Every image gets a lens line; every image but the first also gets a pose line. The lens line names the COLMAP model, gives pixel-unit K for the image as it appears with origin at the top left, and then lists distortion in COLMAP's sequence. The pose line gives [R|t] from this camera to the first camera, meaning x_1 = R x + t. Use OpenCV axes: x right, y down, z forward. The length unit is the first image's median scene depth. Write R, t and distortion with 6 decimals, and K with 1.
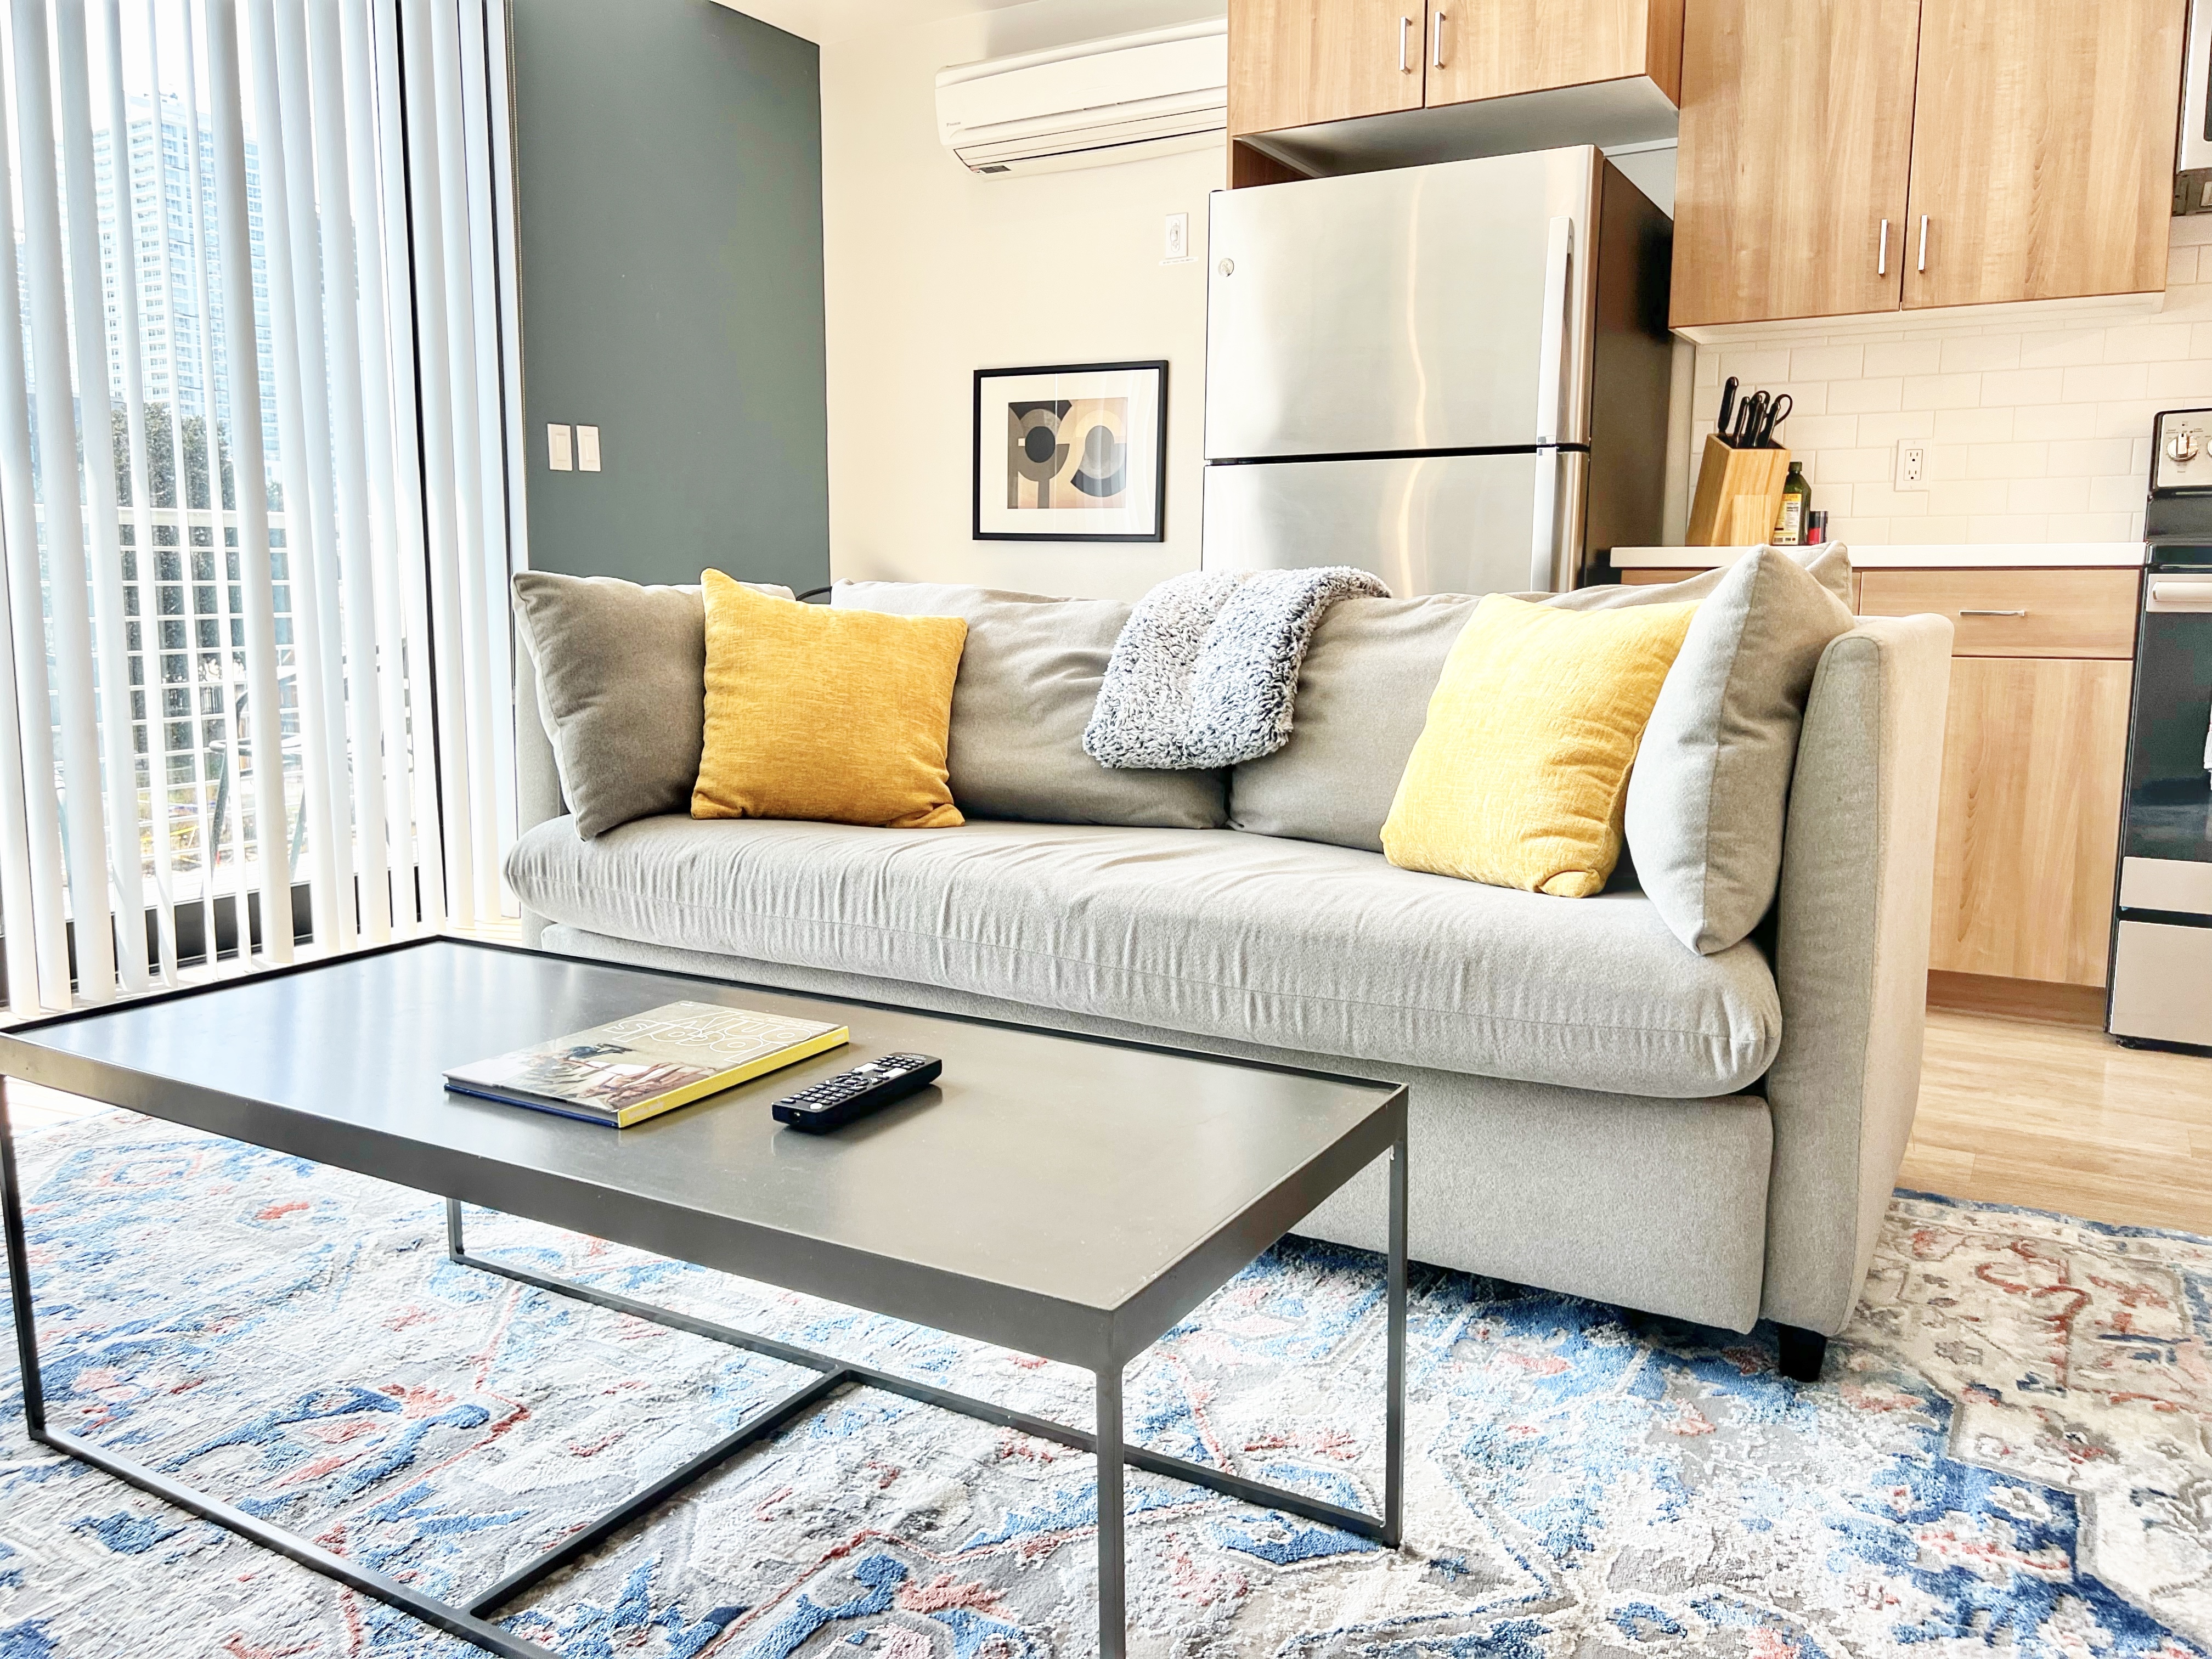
lens RADIAL K [[1657.0, 0, 1078.1], [0, 1657.0, 820.1], [0, 0, 1]] dist [0.050441, -0.054815]
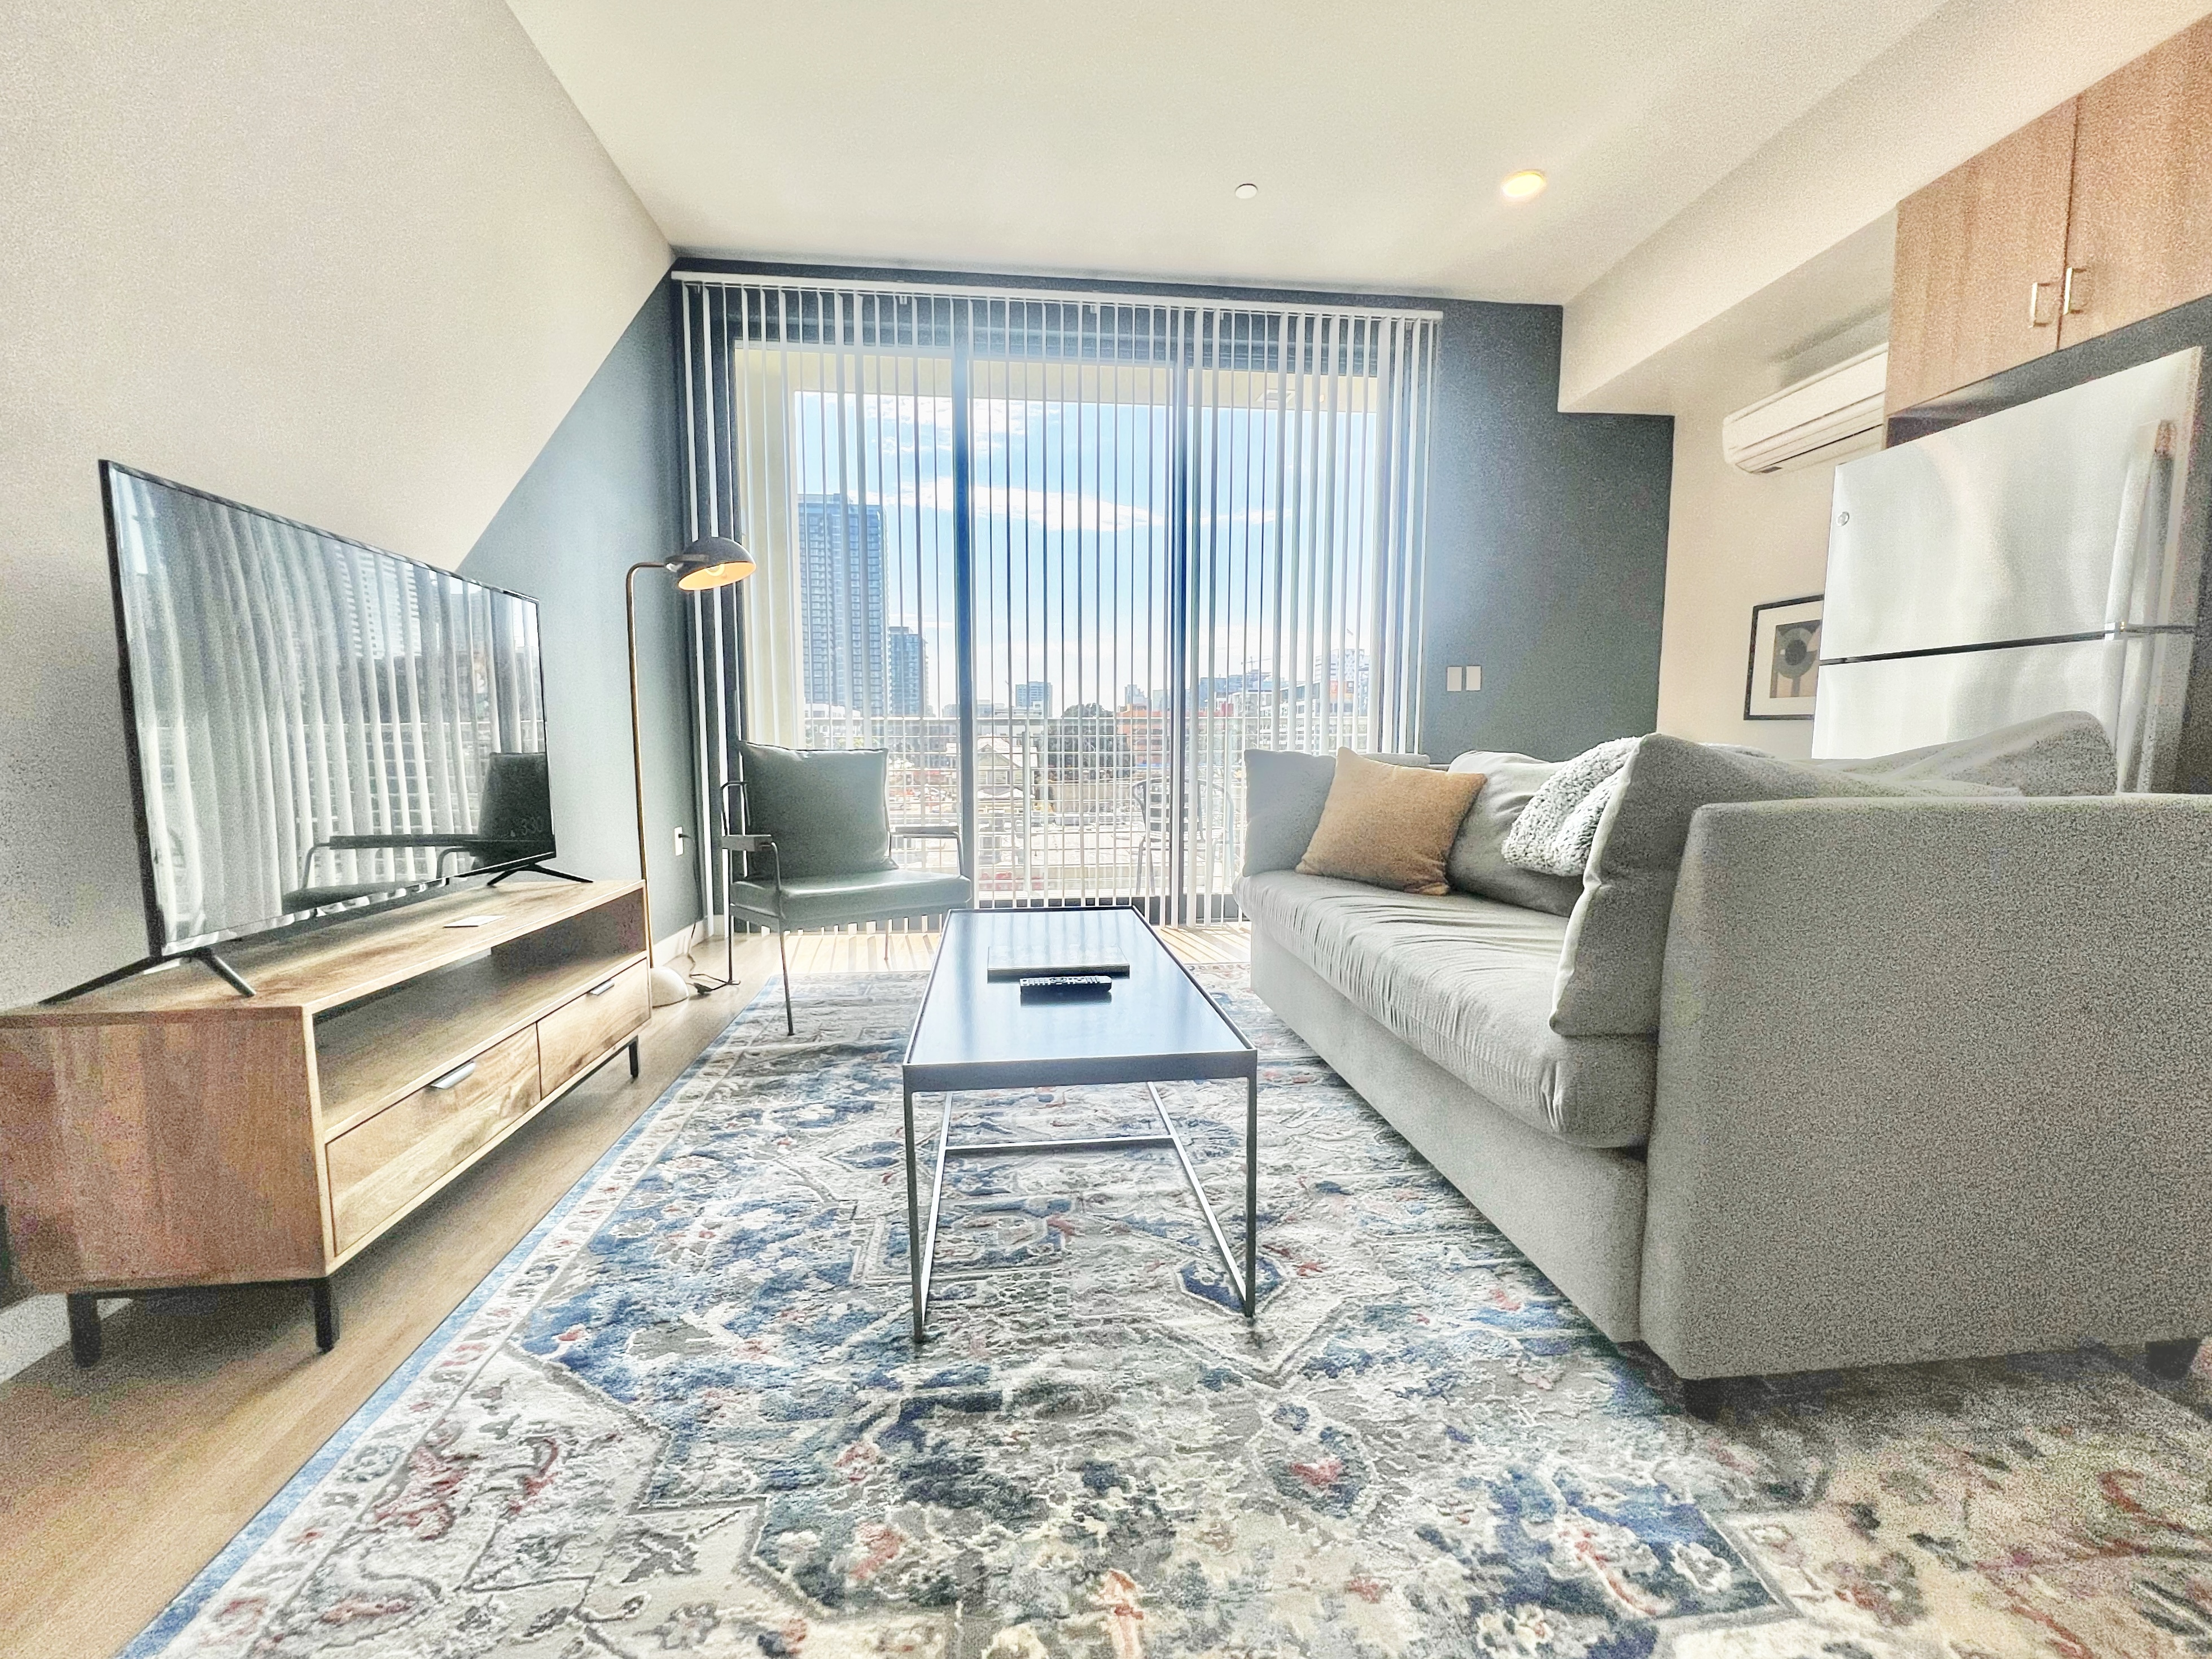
lens RADIAL K [[901.2, 0, 1106.0], [0, 901.2, 829.5], [0, 0, 1]] dist [0.000118, 0.000135]
pose [[0.601708, 0.068420, -0.795781, 0.450490], [-0.106884, 0.994260, 0.004667, -0.031531], [0.791532, 0.082248, 0.605567, 0.151703]]
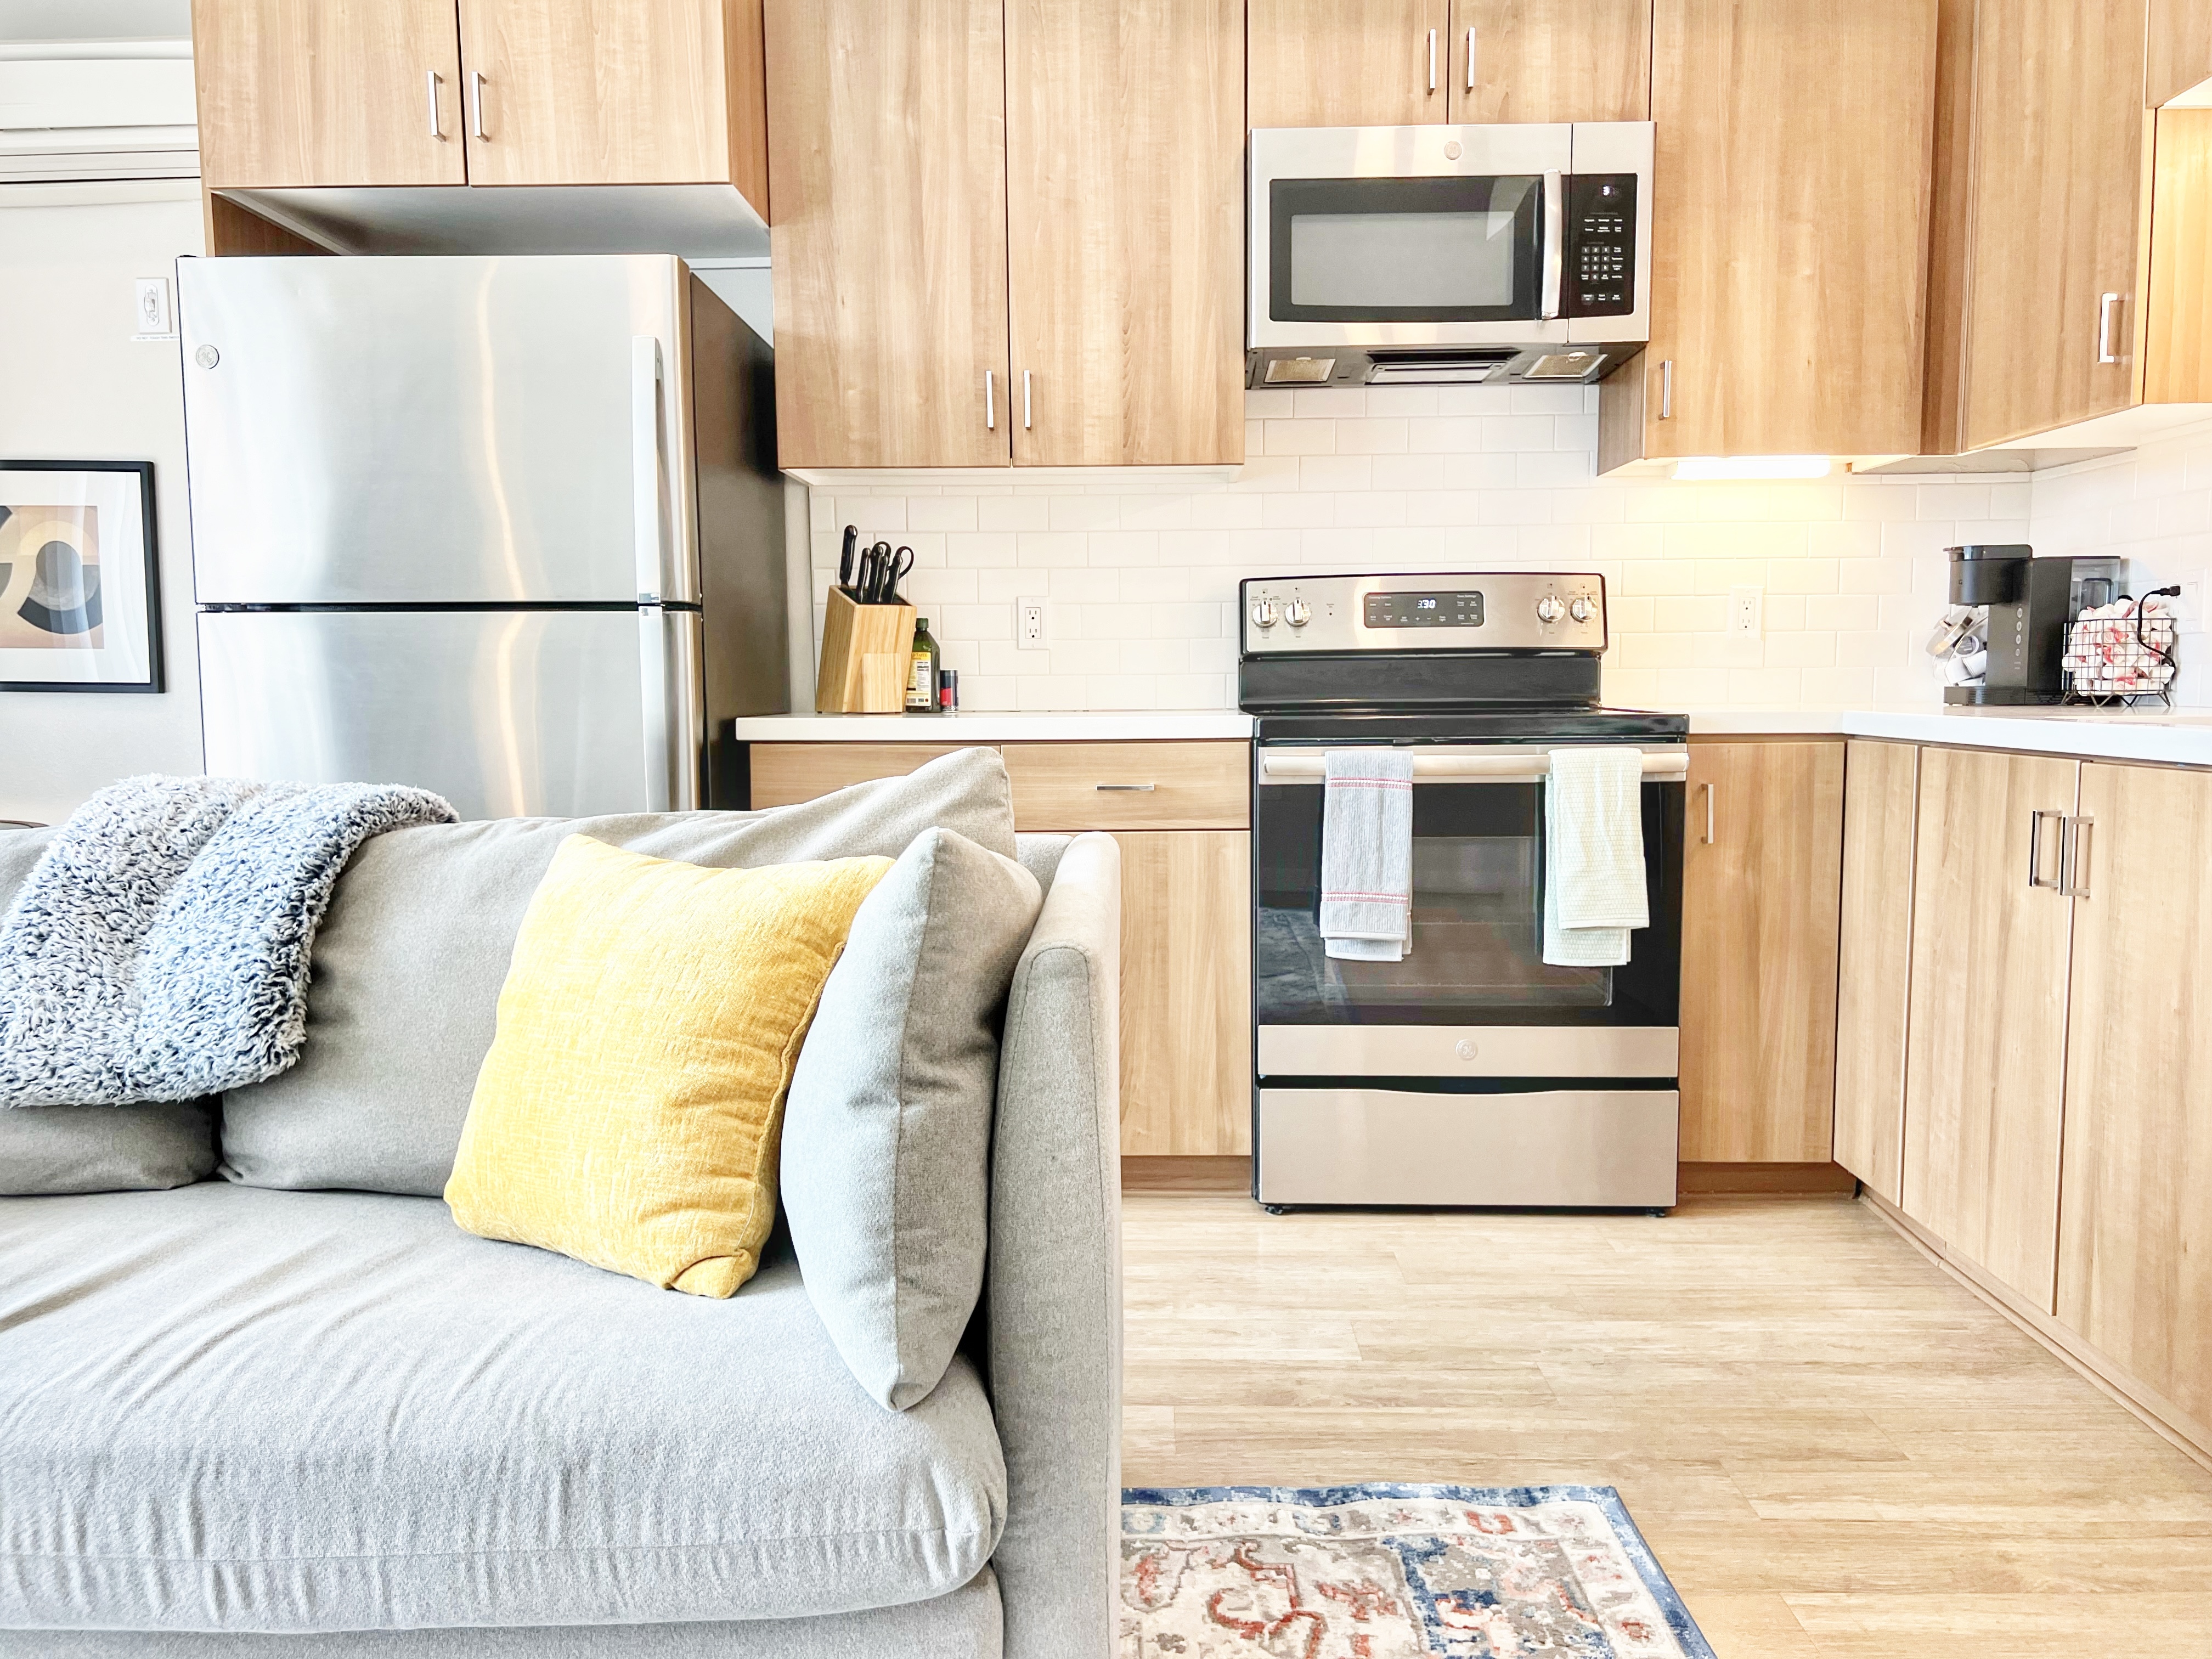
lens RADIAL K [[1698.5, 0, 1106.0], [0, 1698.5, 829.5], [0, 0, 1]] dist [0.072871, -0.111355]
pose [[0.868778, -0.053901, 0.492260, 0.065372], [0.079943, 0.996286, -0.031999, -0.083743], [-0.488707, 0.067153, 0.869860, 0.190849]]
